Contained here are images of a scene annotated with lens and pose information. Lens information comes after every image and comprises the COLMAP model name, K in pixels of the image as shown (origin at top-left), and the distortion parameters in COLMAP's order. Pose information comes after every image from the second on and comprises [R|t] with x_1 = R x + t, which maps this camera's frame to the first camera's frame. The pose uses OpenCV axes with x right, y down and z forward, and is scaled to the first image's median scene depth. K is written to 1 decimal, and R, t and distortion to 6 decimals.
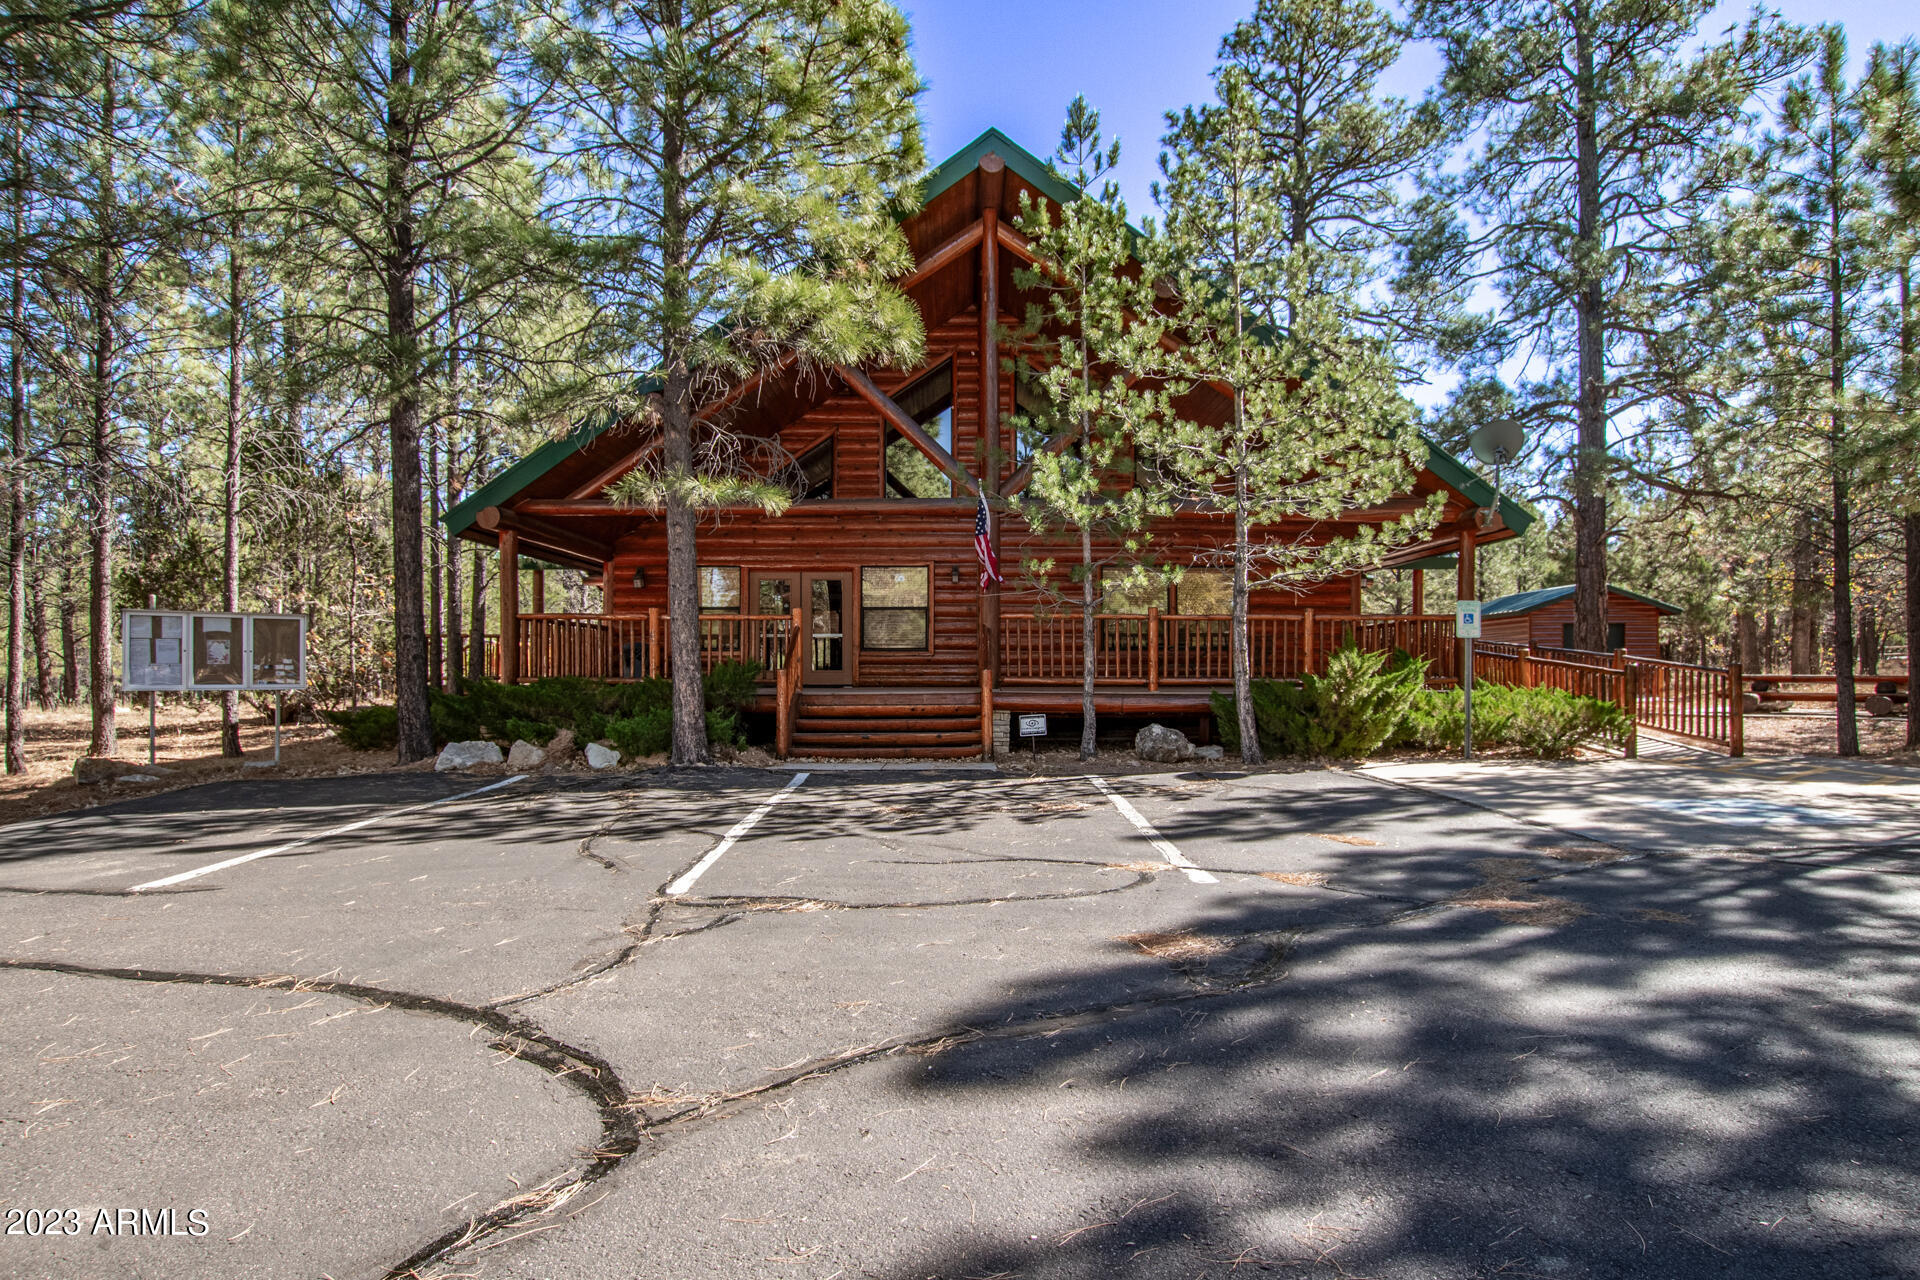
lens RADIAL K [[1071.8, 0, 960.0], [0, 1071.8, 642.6], [0, 0, 1]] dist [-0.020538, -0.000427]
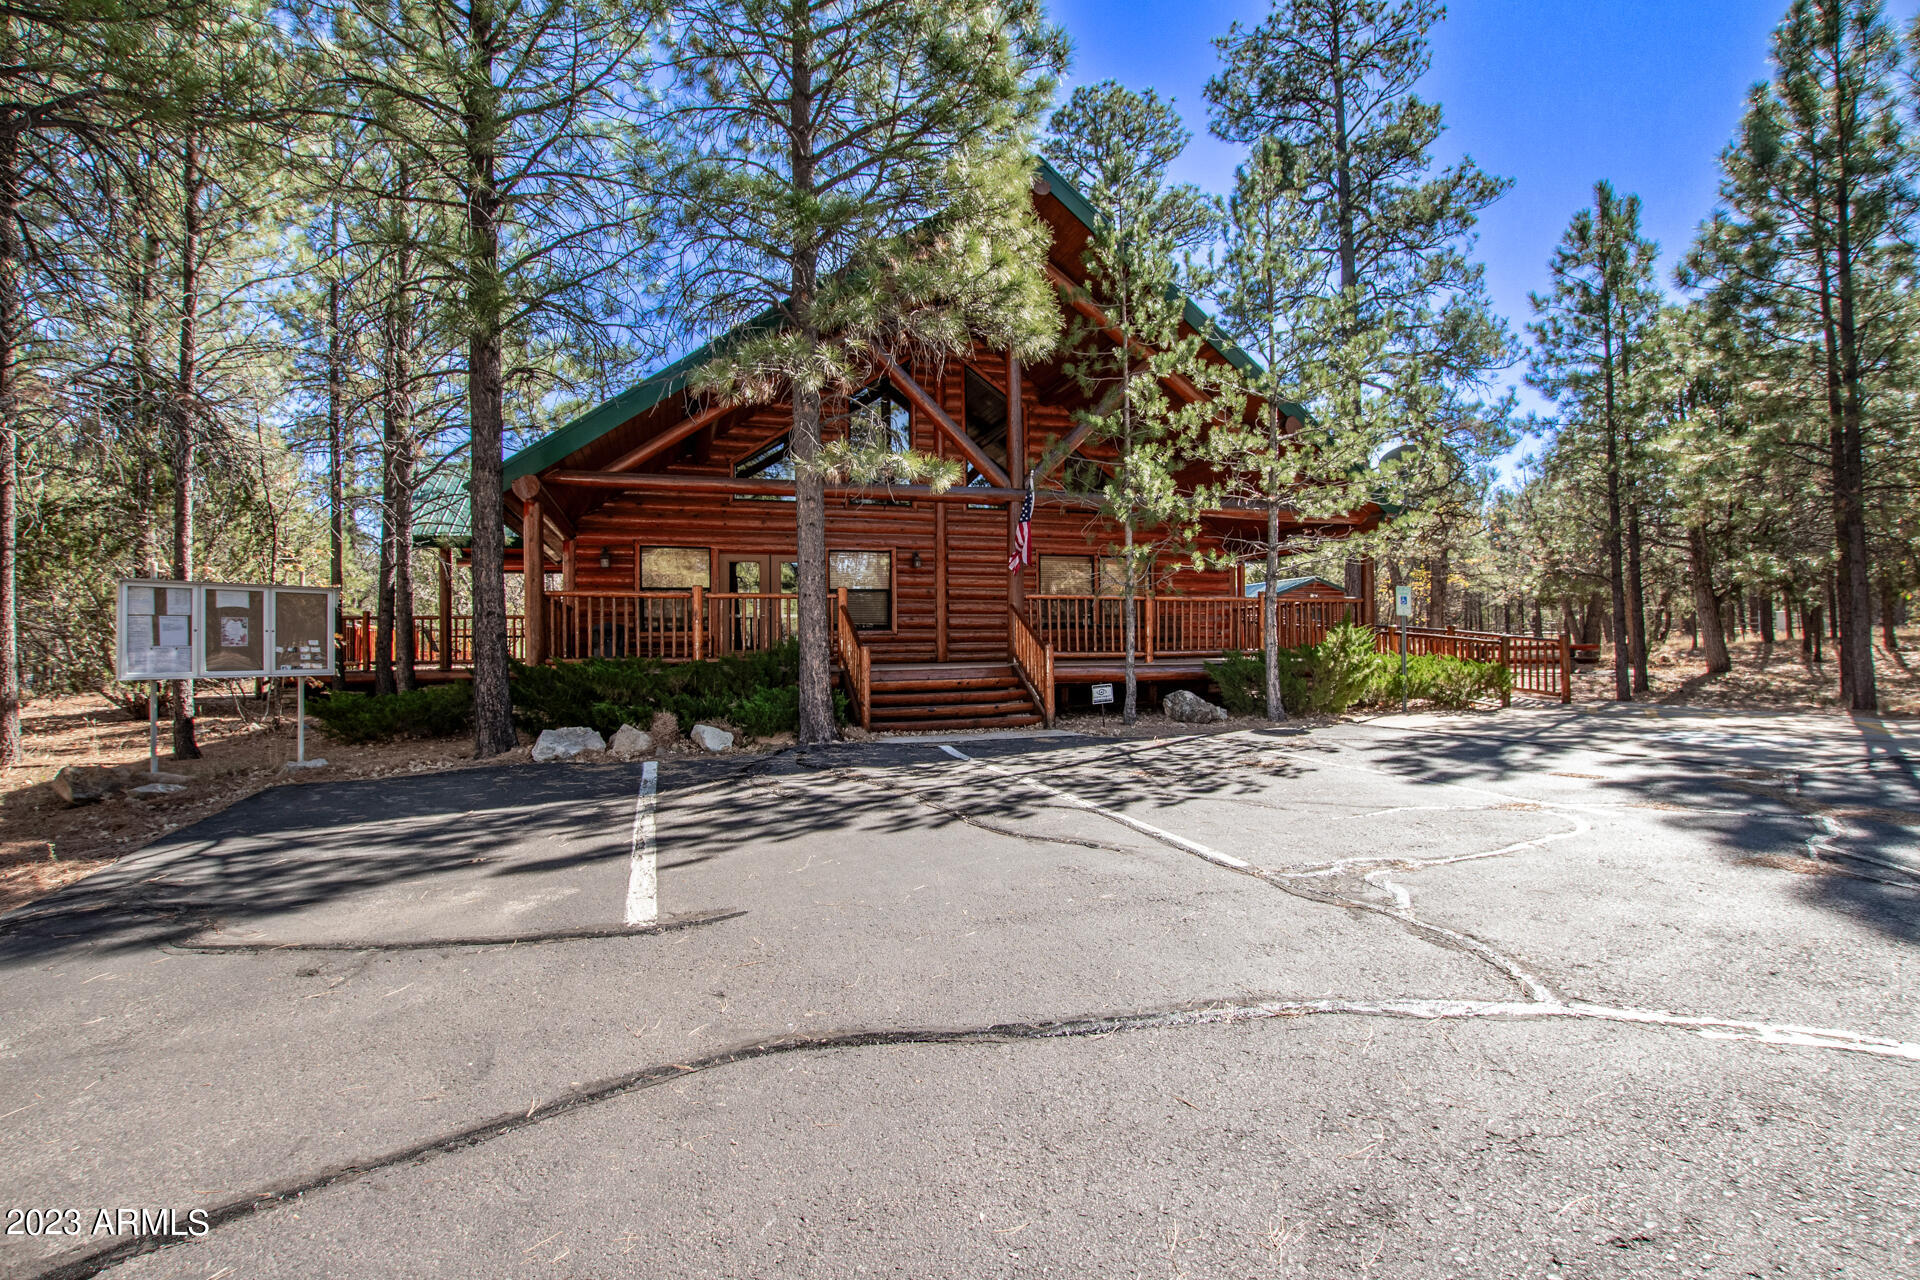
lens RADIAL K [[903.0, 0, 962.7], [0, 903.0, 633.3], [0, 0, 1]] dist [-0.026796, -0.000158]
pose [[0.950756, -0.005425, 0.309892, -0.362781], [0.002771, 0.999956, 0.009004, 0.005107], [-0.309927, -0.007702, 0.950729, 0.155277]]
